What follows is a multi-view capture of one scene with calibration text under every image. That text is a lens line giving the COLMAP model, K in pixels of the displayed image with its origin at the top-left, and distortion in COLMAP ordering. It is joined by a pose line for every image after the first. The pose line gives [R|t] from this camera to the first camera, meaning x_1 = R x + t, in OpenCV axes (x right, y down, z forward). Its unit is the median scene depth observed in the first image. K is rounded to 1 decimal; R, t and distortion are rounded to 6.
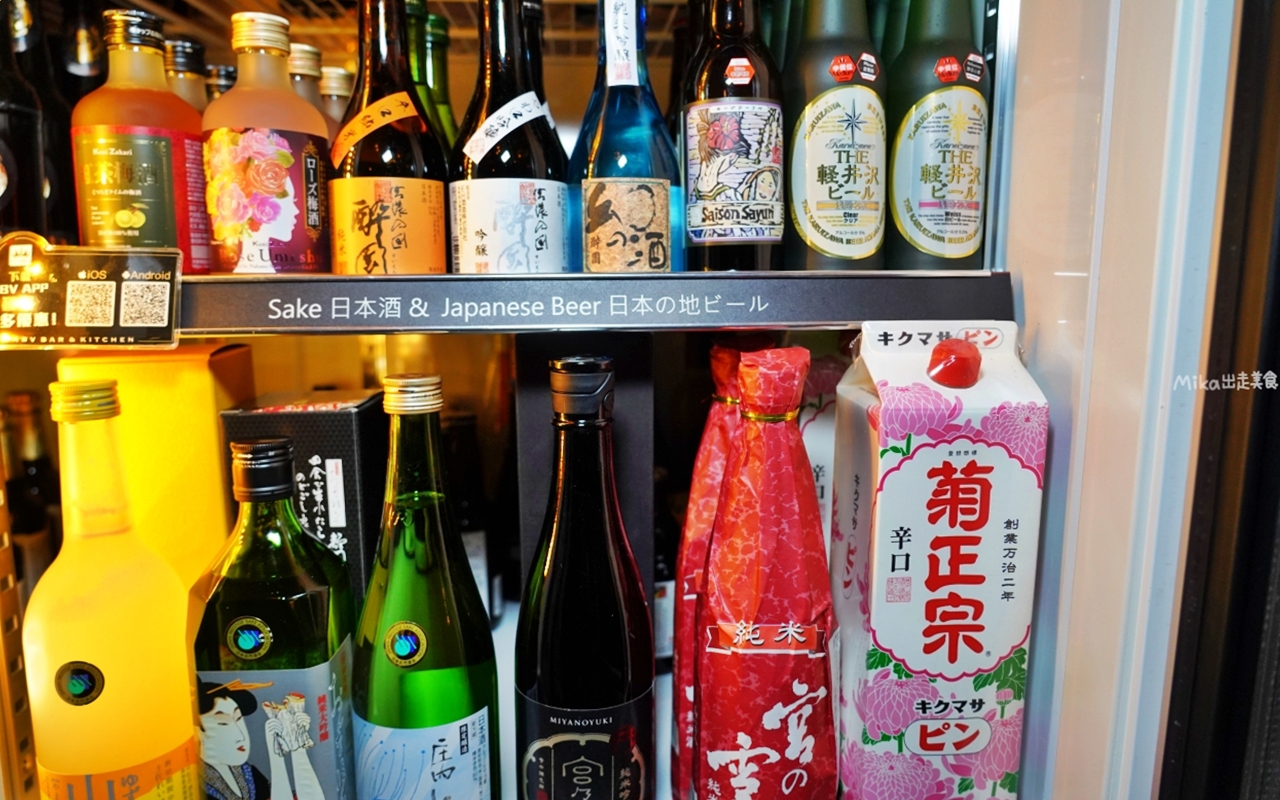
lens RADIAL K [[920.7, 0, 640.0], [0, 920.7, 400.0], [0, 0, 1]] dist [-0.025788, 0.009140]
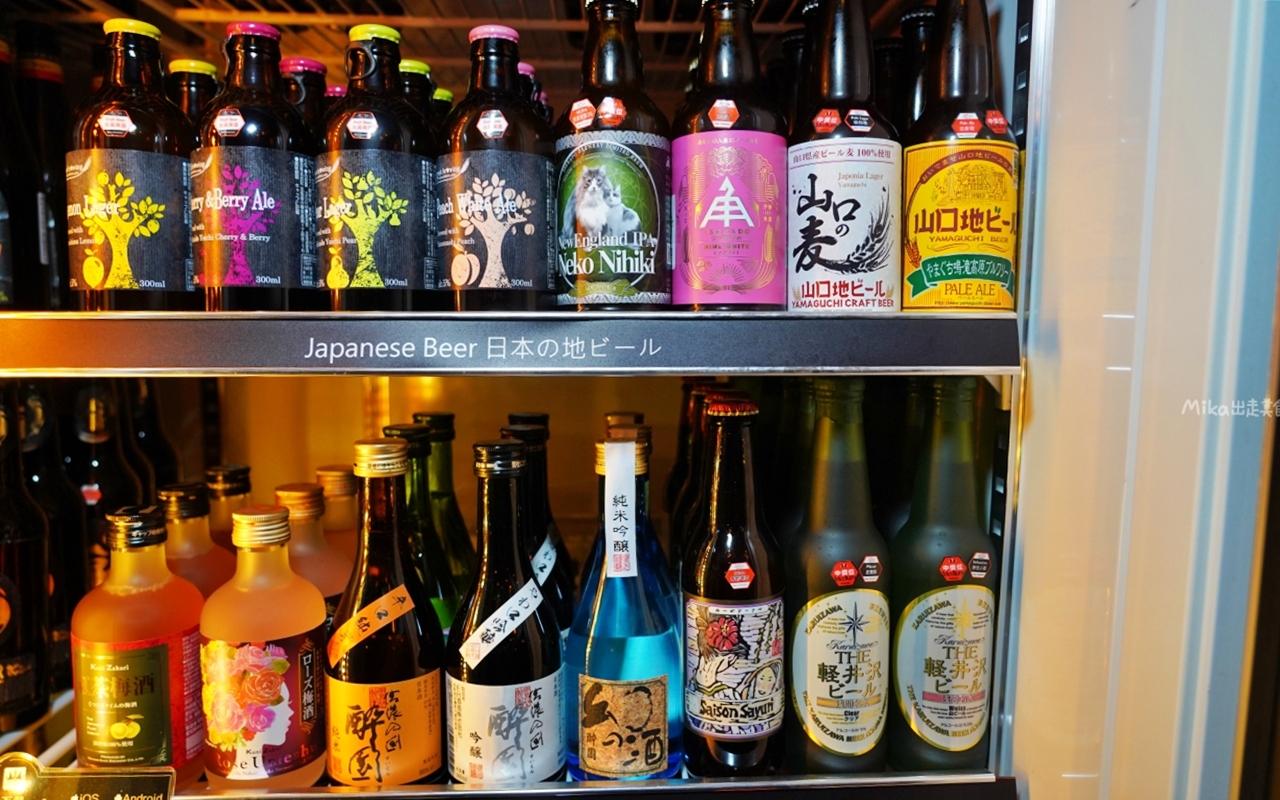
lens RADIAL K [[920.7, 0, 640.0], [0, 920.7, 400.0], [0, 0, 1]] dist [-0.025788, 0.009140]
pose [[0.999552, 0.014161, -0.026361, 0.024706], [-0.015379, 0.998796, -0.046594, -0.491953], [0.025670, 0.046979, 0.998566, 0.000873]]
